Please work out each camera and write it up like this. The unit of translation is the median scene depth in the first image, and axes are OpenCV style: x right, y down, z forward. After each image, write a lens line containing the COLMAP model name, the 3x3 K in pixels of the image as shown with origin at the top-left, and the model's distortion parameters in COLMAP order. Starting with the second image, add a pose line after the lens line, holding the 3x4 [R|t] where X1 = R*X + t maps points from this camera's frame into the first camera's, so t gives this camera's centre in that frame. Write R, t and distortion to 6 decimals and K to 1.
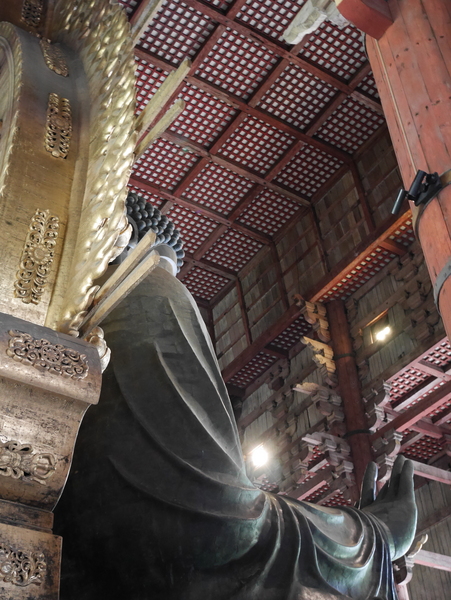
lens RADIAL K [[847.5, 0, 225.5], [0, 847.5, 300.0], [0, 0, 1]] dist [-0.025368, 0.008206]
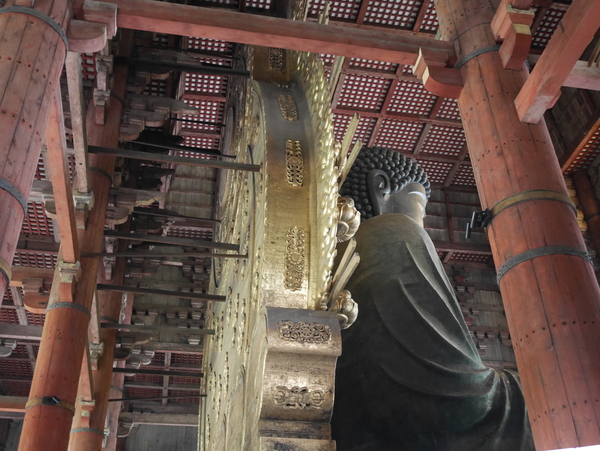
lens RADIAL K [[677.7, 0, 300.0], [0, 677.7, 225.5], [0, 0, 1]] dist [-0.010248, -0.003959]
pose [[0.922654, -0.201730, -0.328656, 0.182801], [0.225012, 0.973763, 0.033991, -0.131027], [0.313176, -0.105313, 0.943838, -0.153672]]
